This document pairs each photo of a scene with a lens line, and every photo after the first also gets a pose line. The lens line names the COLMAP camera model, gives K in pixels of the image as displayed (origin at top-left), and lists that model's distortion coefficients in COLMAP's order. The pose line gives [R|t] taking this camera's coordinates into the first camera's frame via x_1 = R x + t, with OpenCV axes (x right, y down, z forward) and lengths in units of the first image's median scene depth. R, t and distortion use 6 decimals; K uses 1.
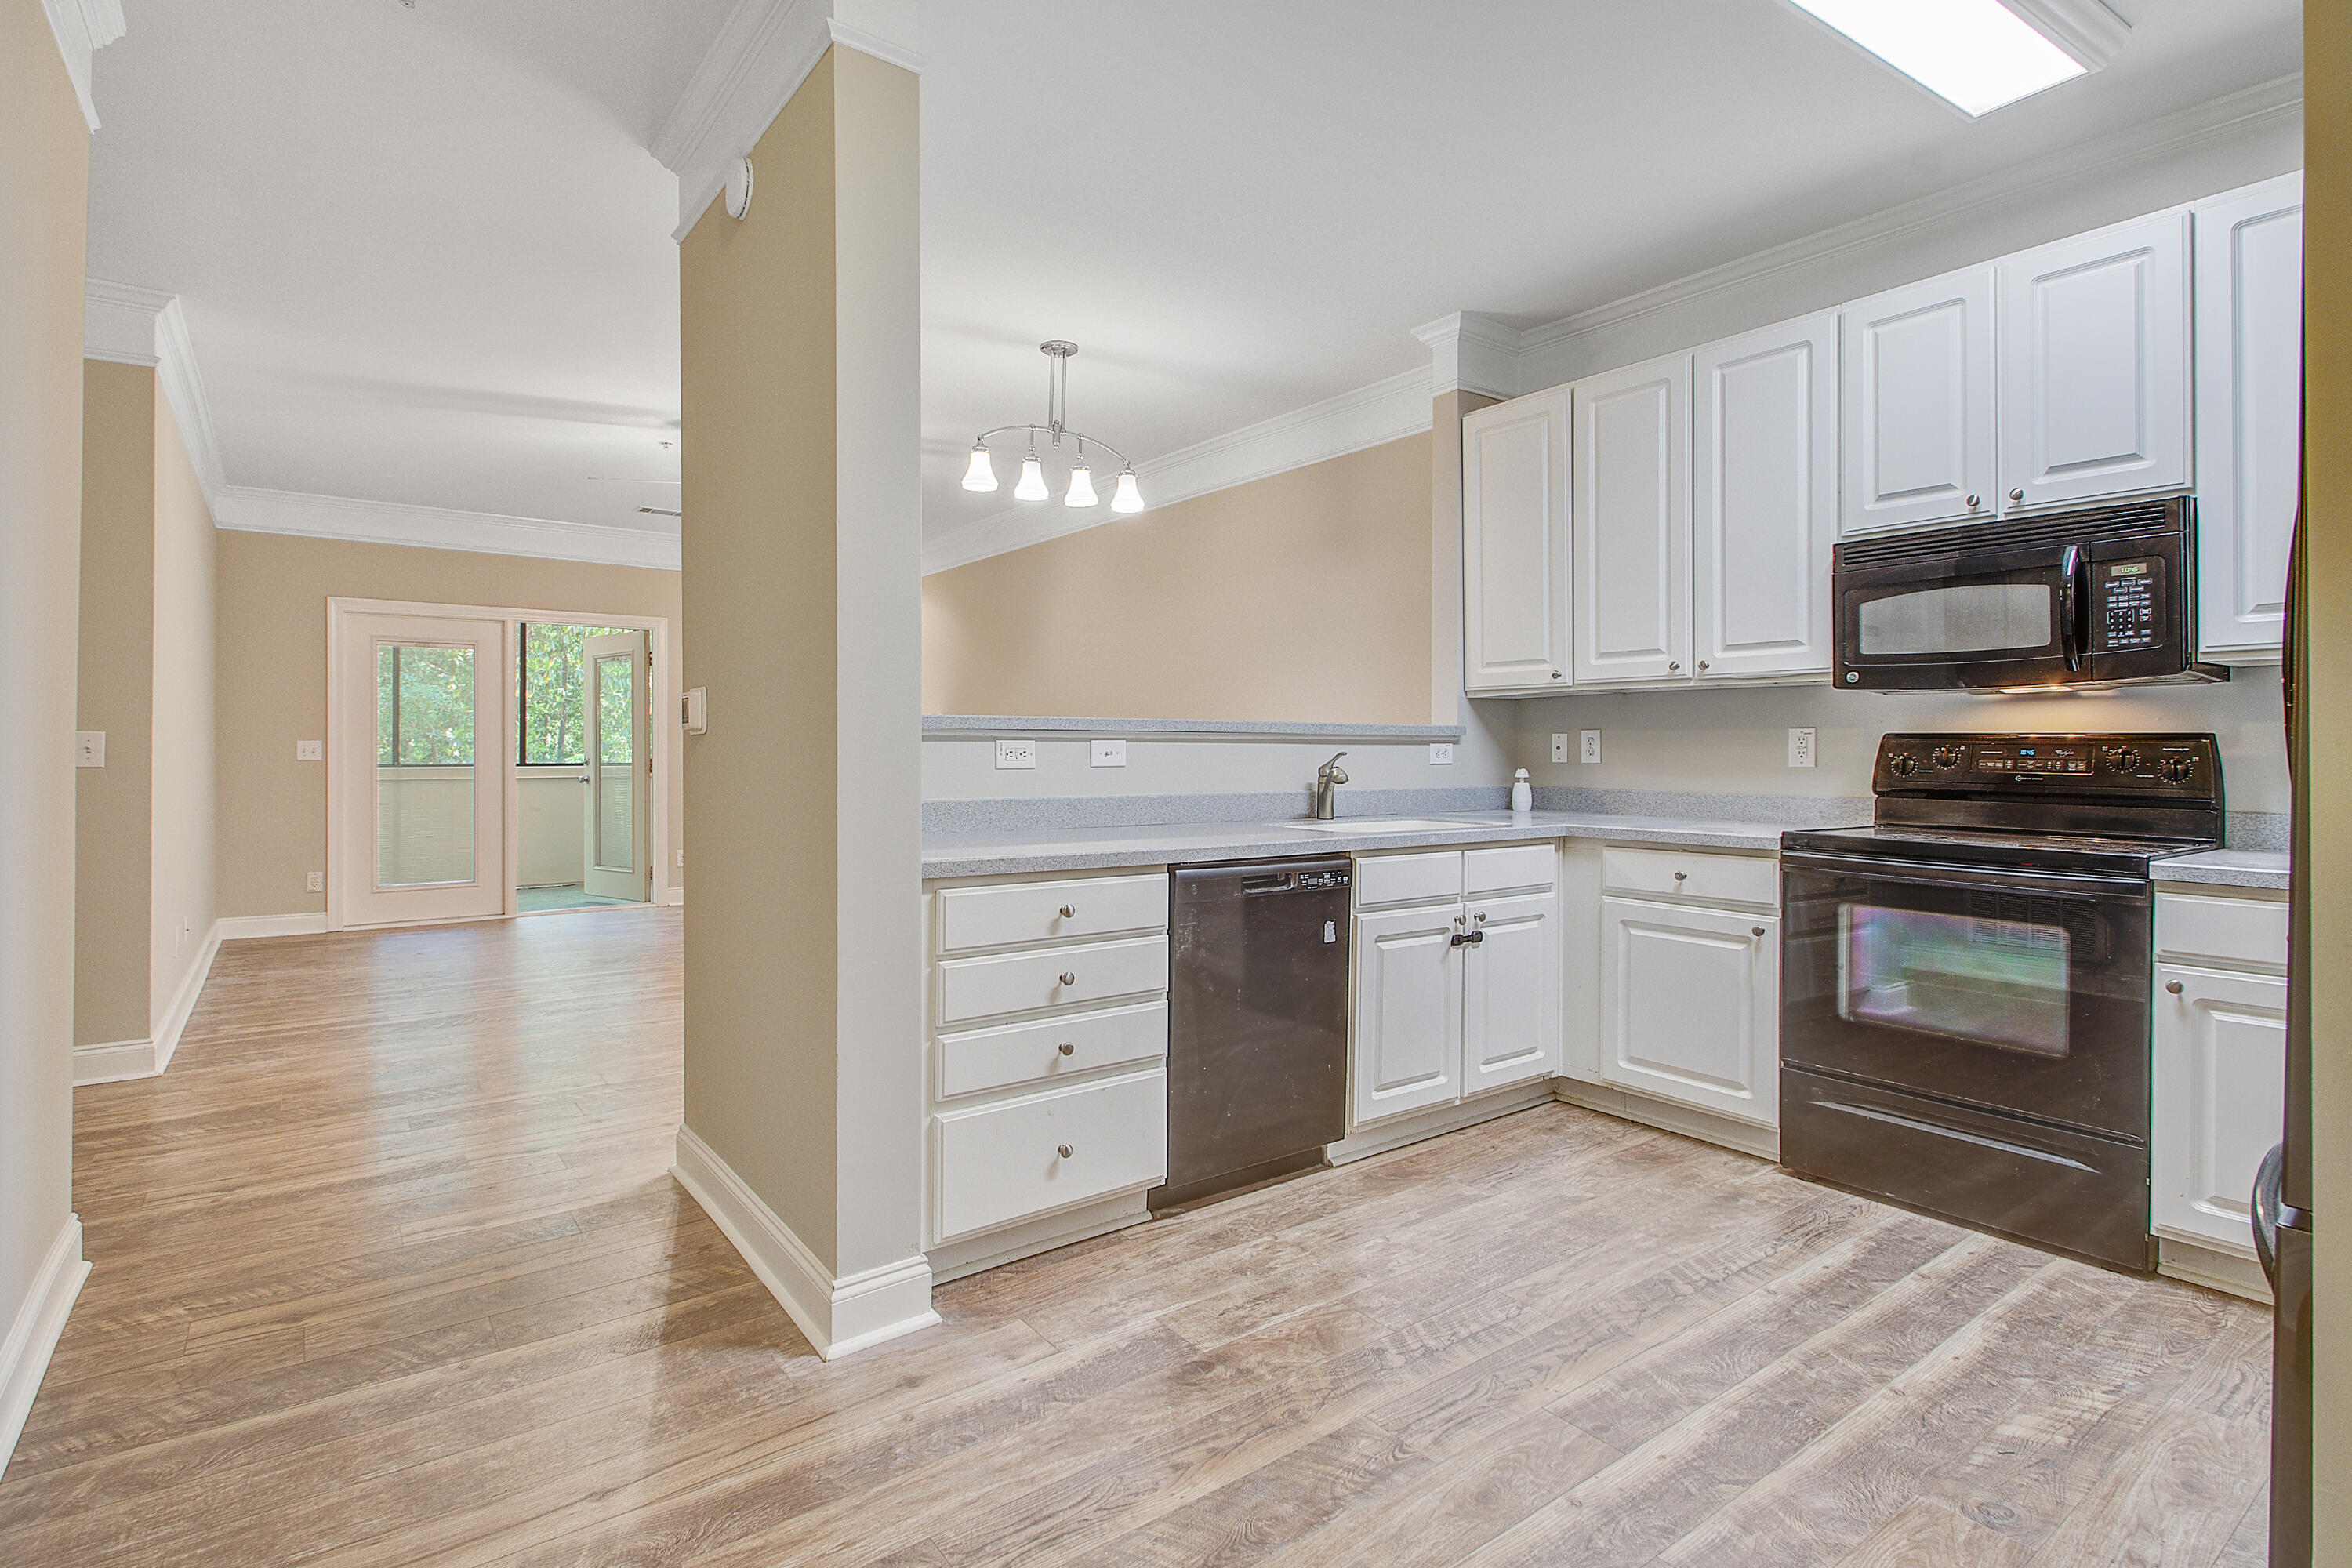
lens RADIAL K [[1142.7, 0, 1220.7], [0, 1142.7, 753.8], [0, 0, 1]] dist [0.026796, -0.020081]
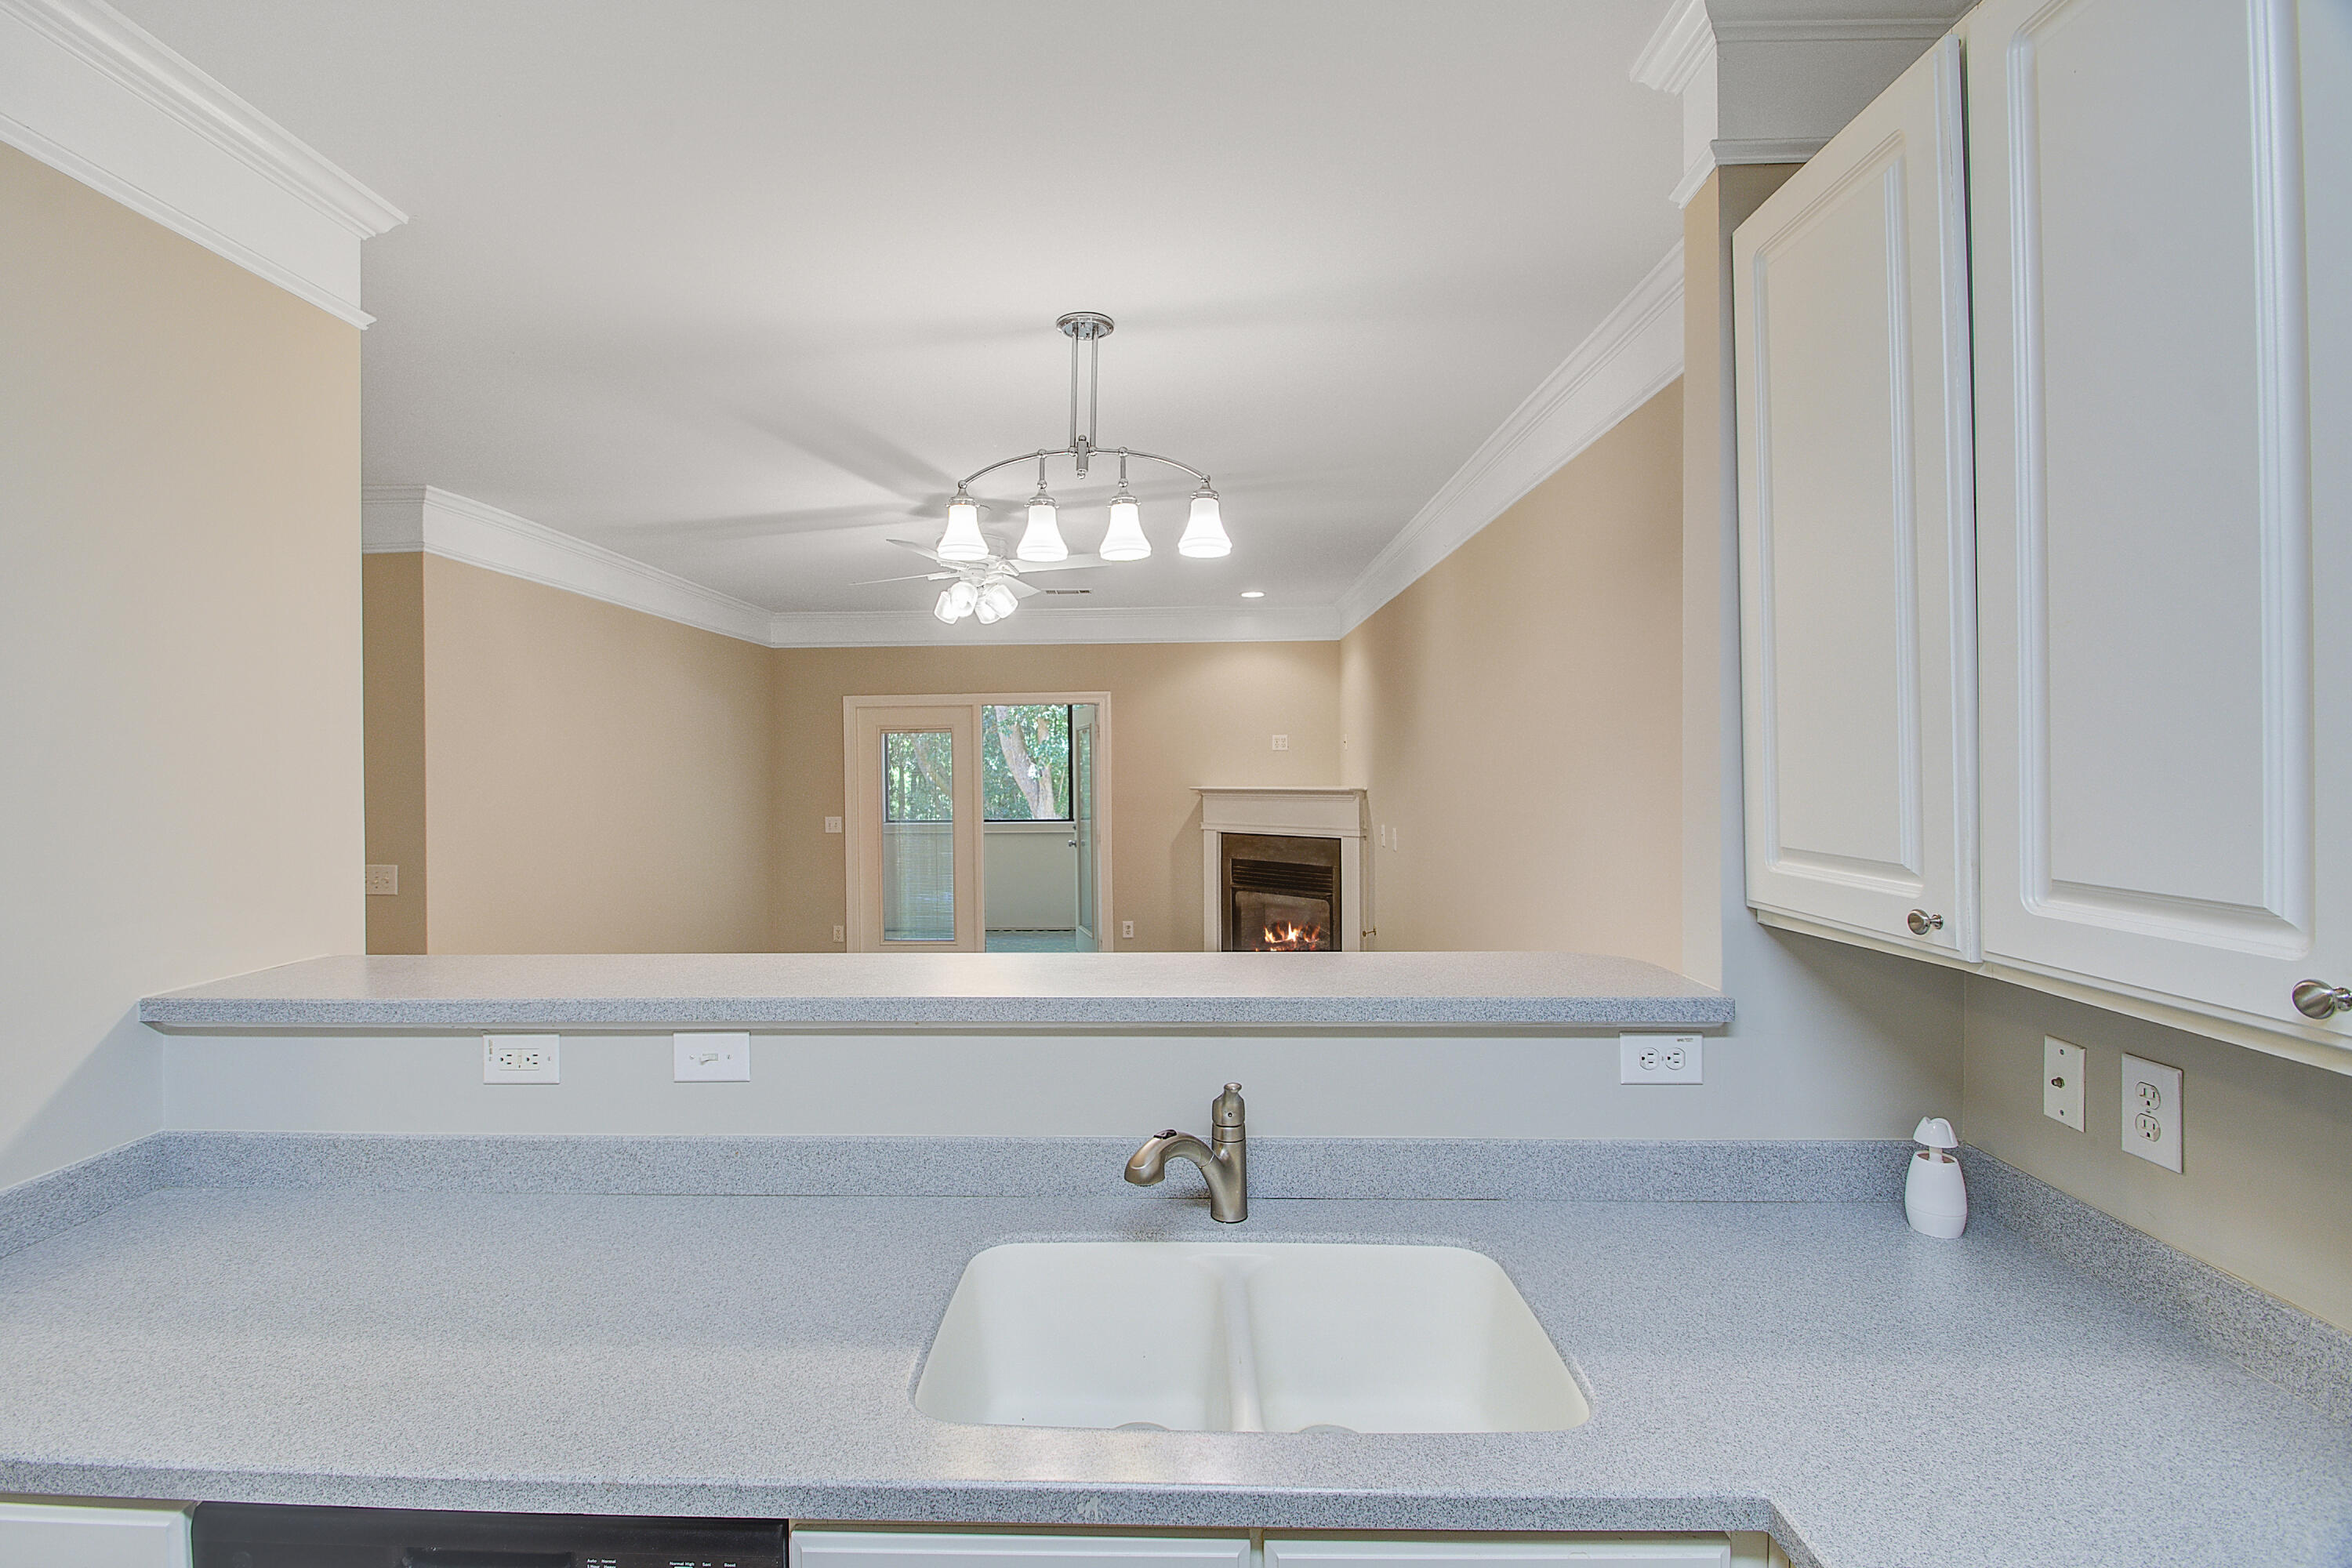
lens RADIAL K [[1071.9, 0, 1154.0], [0, 1071.9, 765.3], [0, 0, 1]] dist [0.002813, -0.012687]
pose [[0.760660, -0.000751, -0.649150, 0.409724], [0.004552, 0.999981, 0.004178, -0.146706], [0.649134, -0.006133, 0.760649, 0.787760]]
